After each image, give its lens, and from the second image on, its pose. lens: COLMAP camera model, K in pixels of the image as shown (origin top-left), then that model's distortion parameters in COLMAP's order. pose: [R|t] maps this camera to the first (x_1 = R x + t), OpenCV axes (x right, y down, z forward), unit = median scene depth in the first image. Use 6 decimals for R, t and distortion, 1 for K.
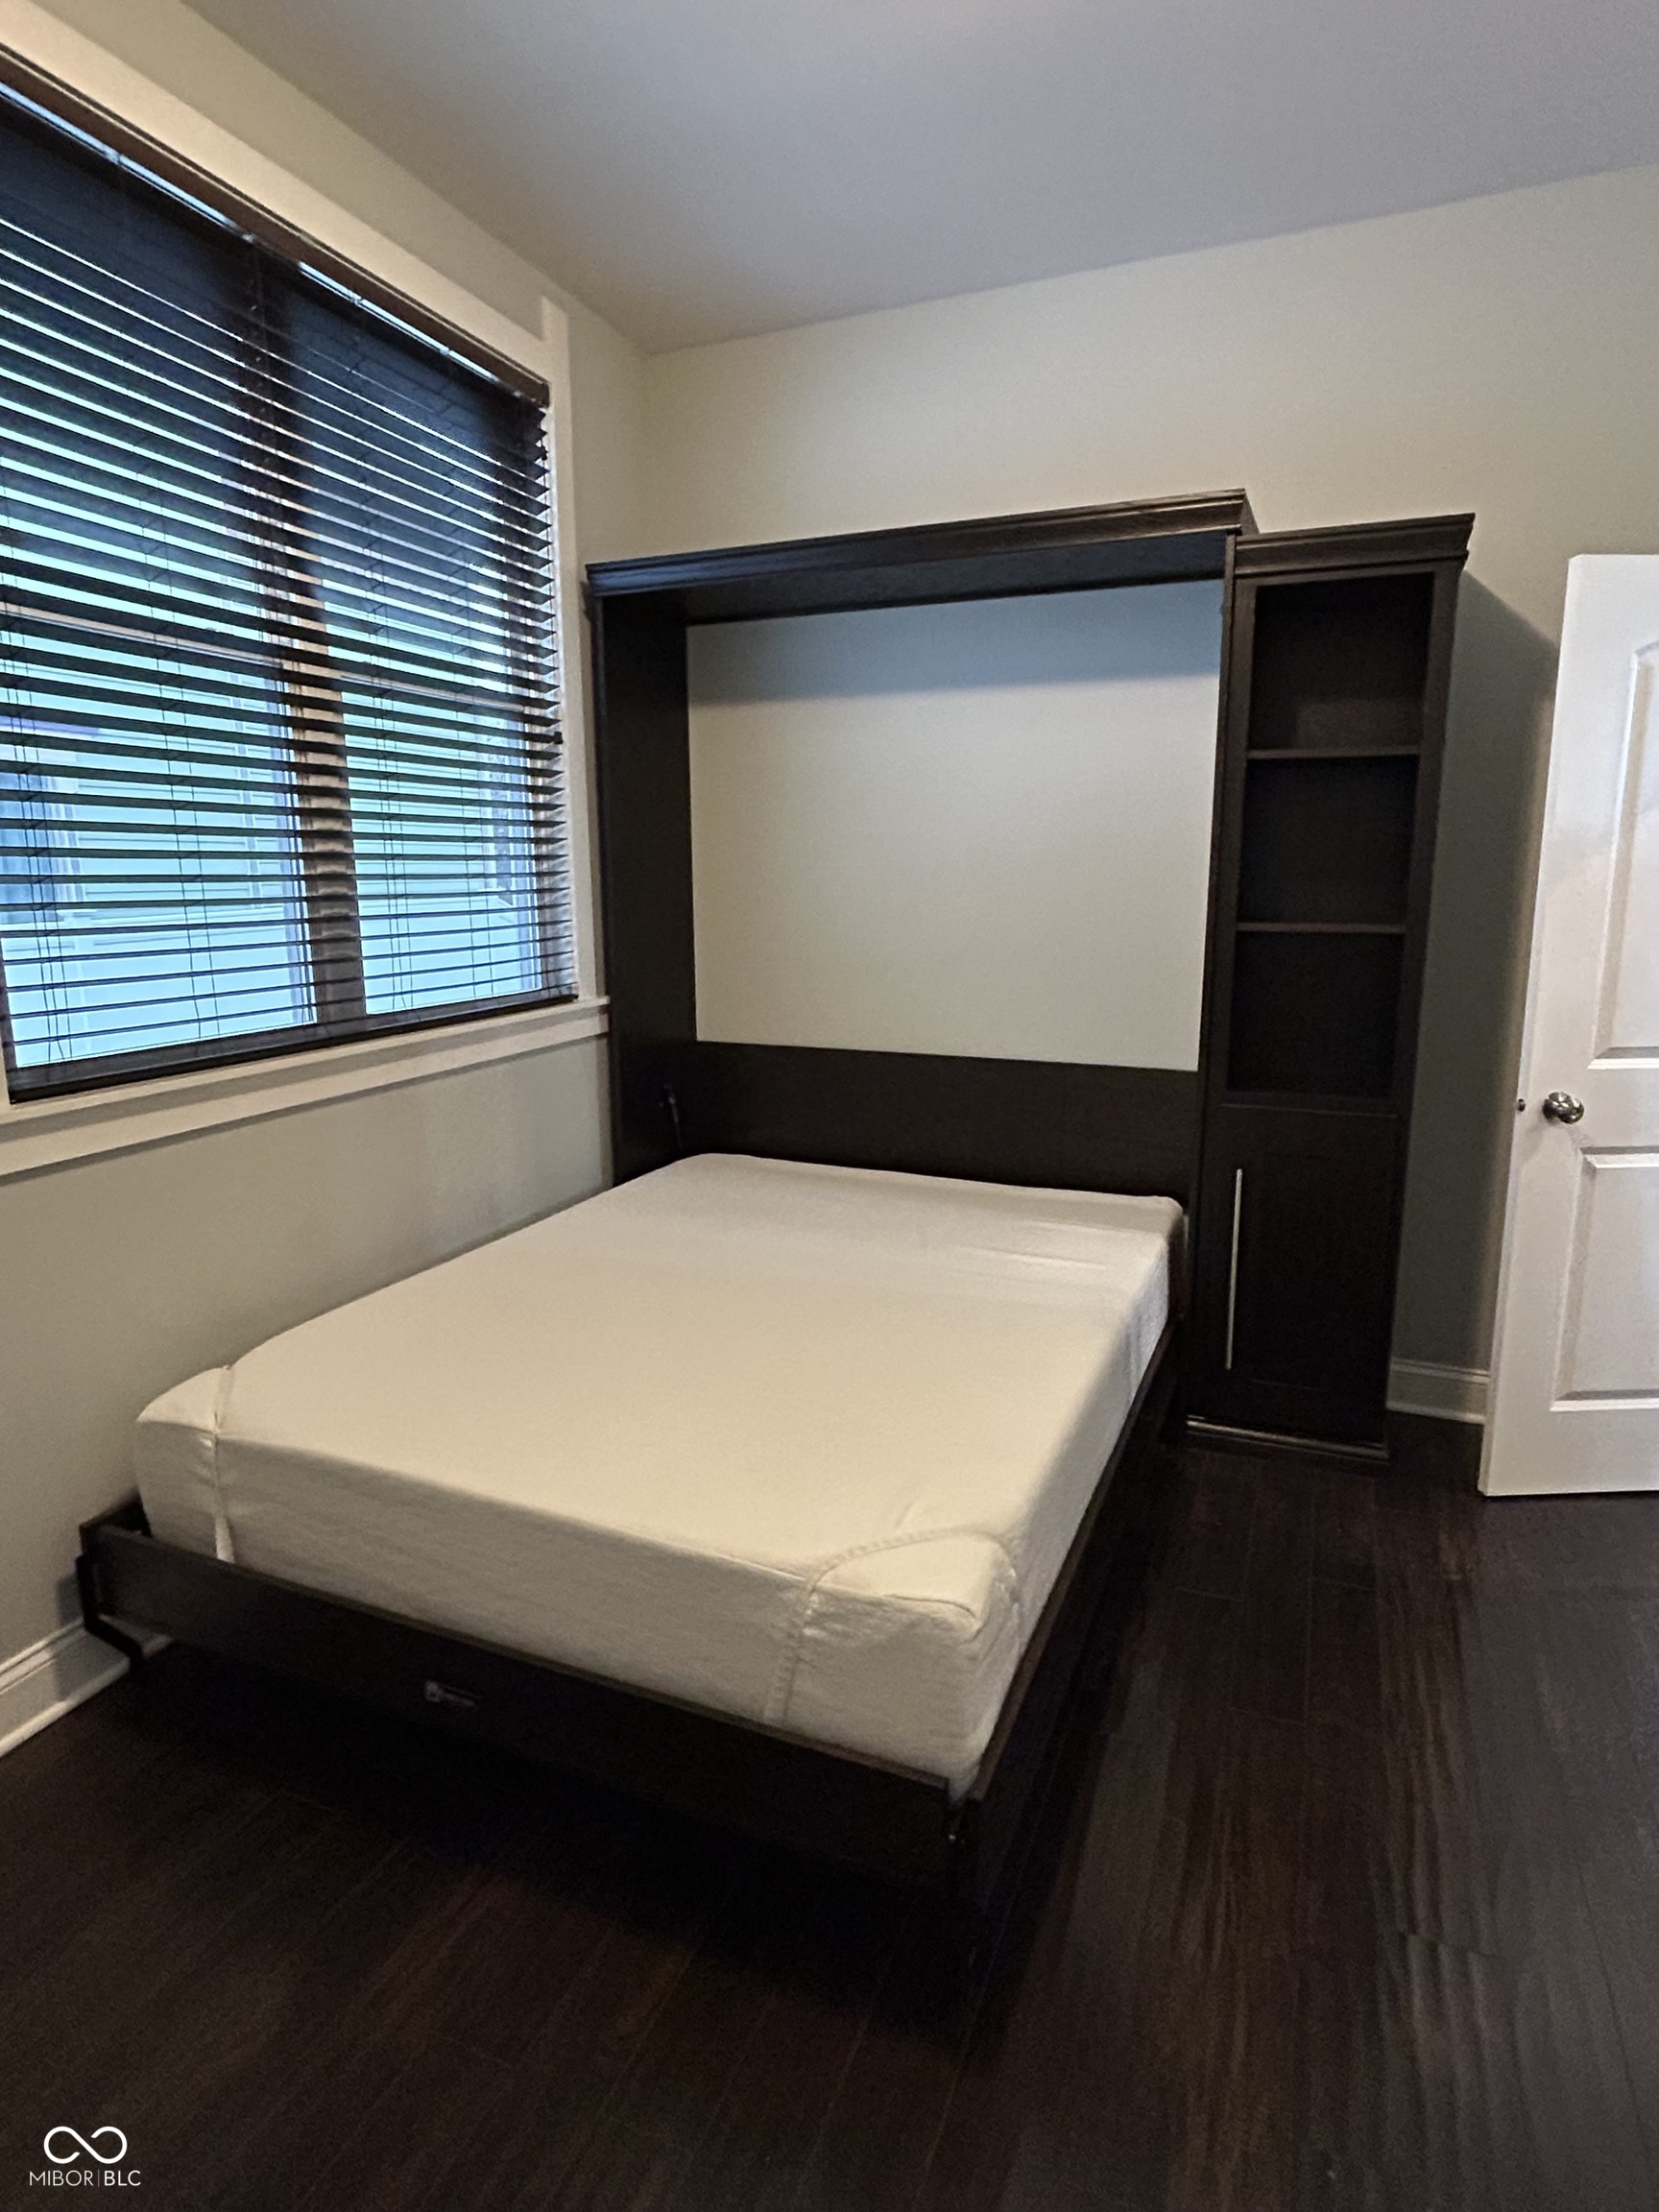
lens RADIAL K [[1223.4, 0, 829.5], [0, 1223.4, 1106.0], [0, 0, 1]] dist [0.003413, 0.000963]
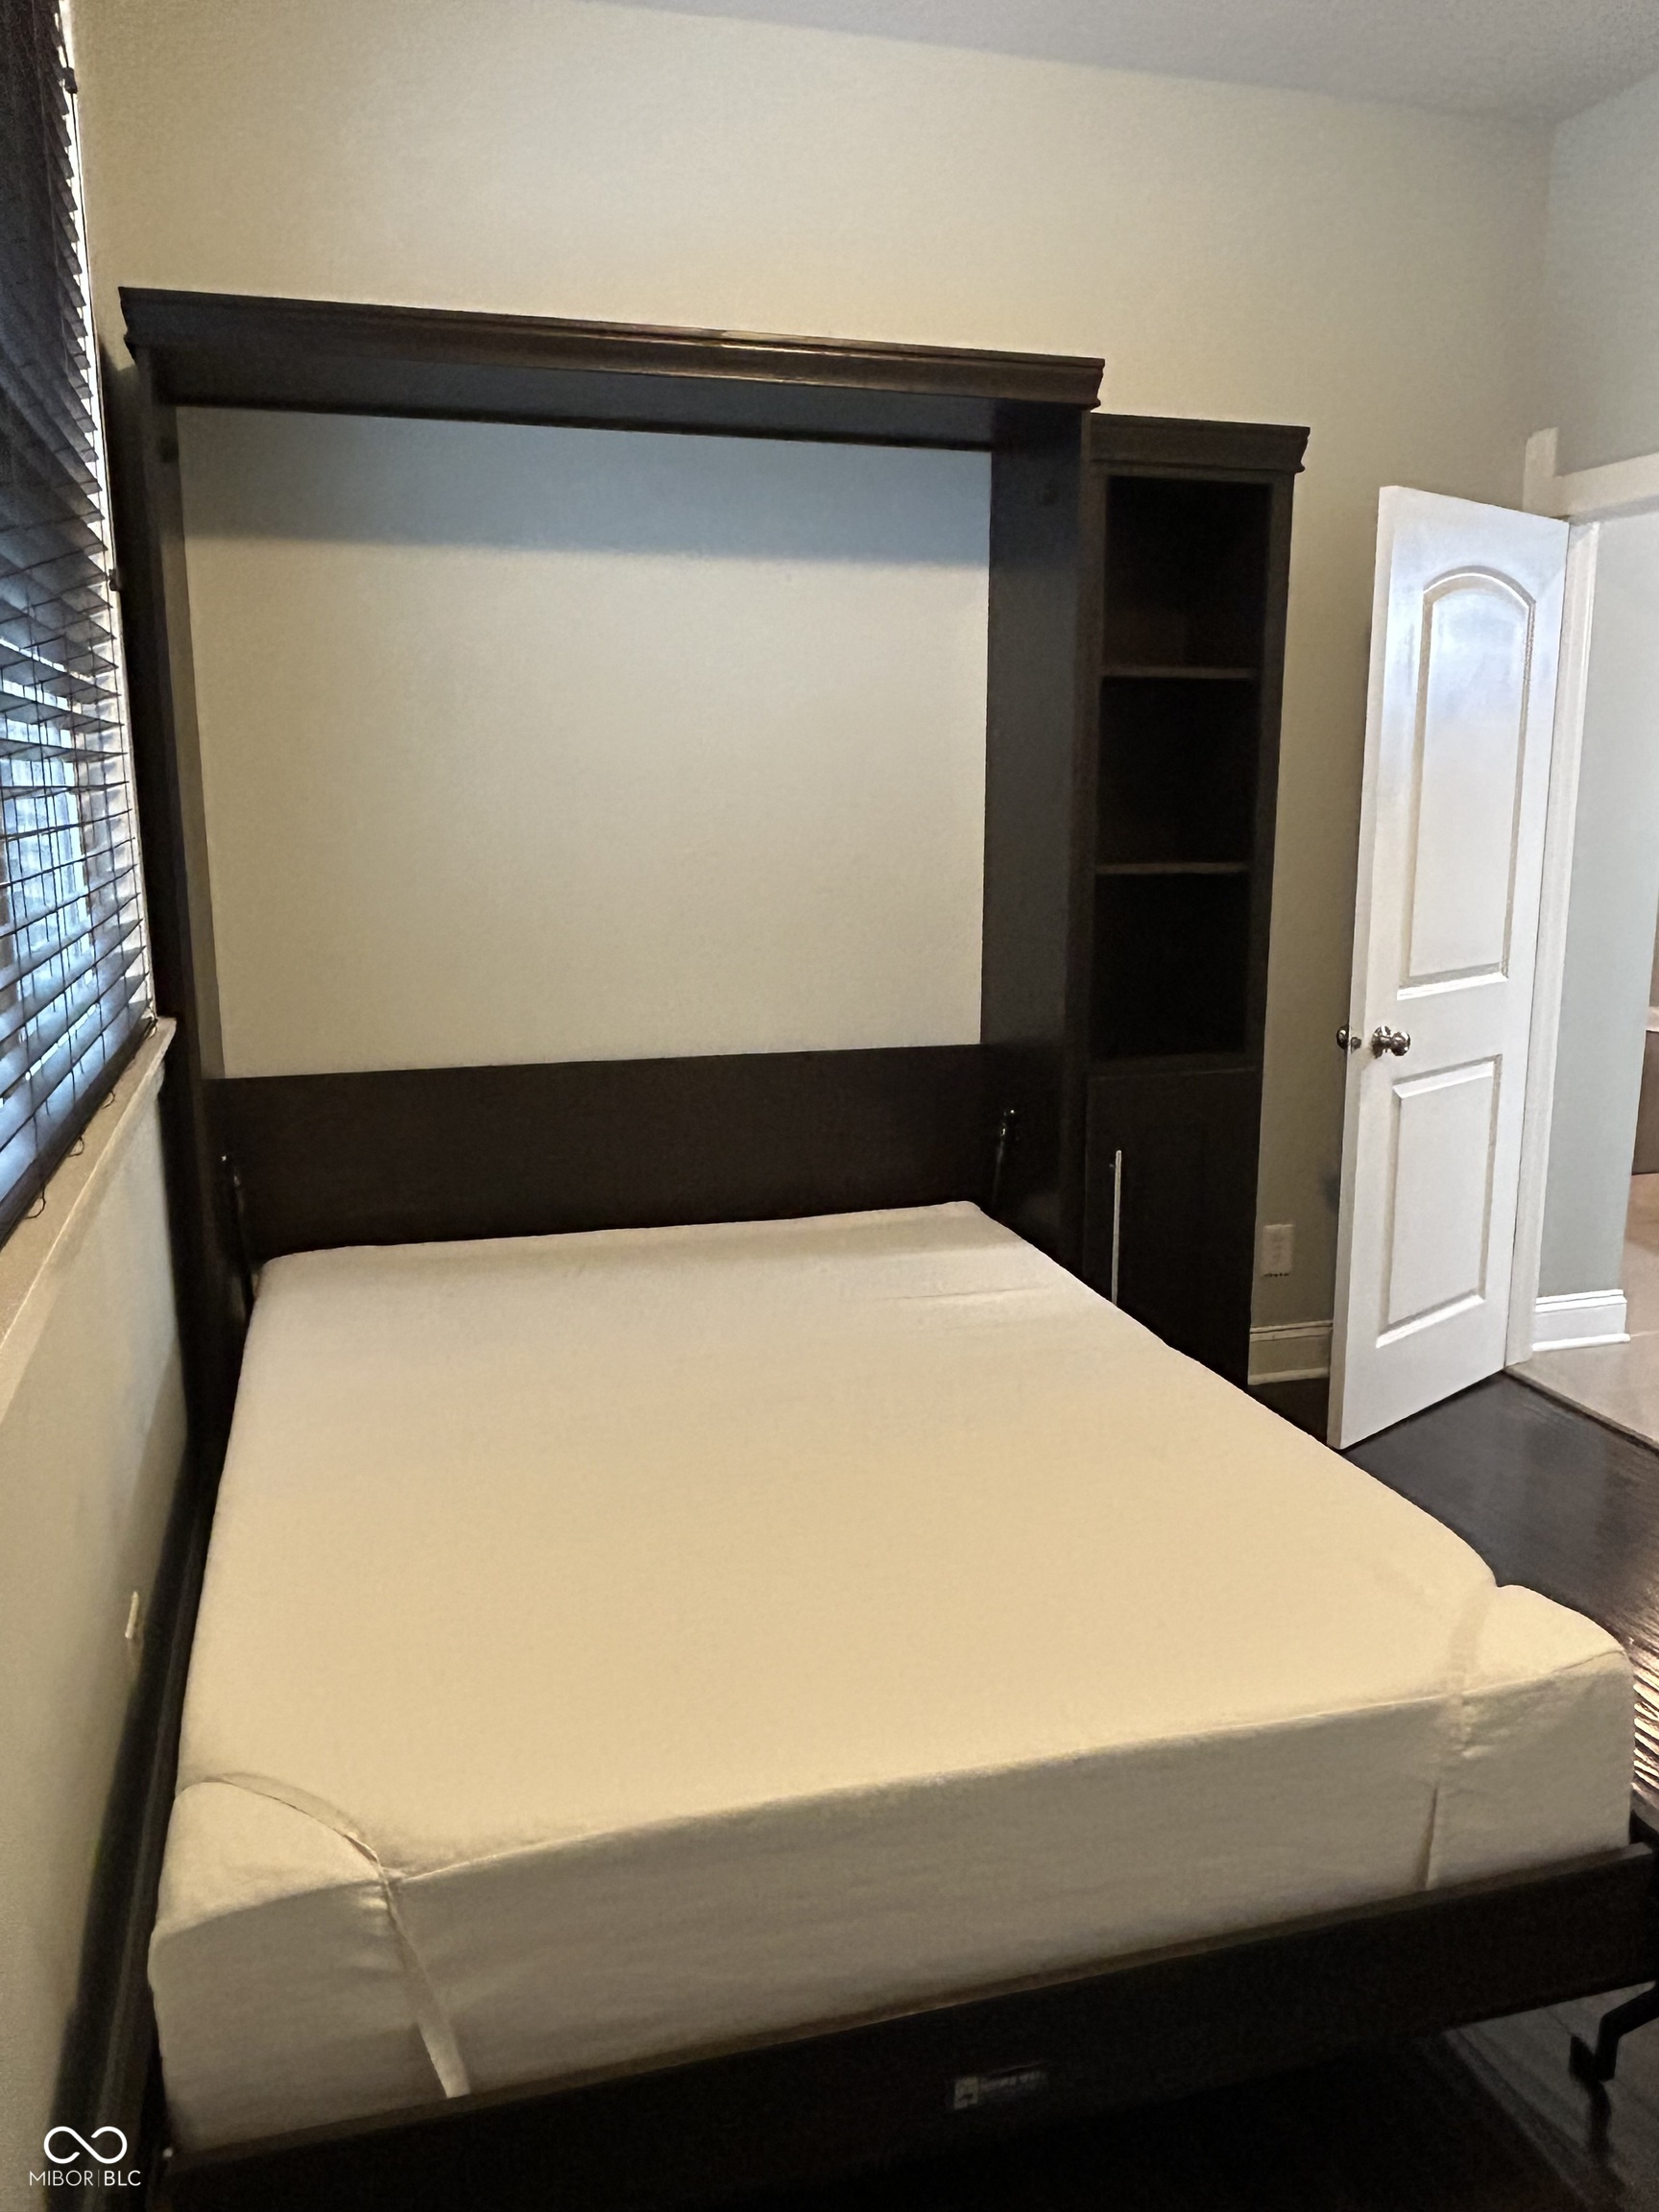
lens RADIAL K [[1666.6, 0, 829.5], [0, 1666.6, 1106.0], [0, 0, 1]] dist [-0.005750, -0.005962]
pose [[0.772441, -0.121750, 0.623307, -0.604959], [0.121718, 0.991639, 0.042855, -0.059355], [-0.623313, 0.042765, 0.780802, 0.236706]]
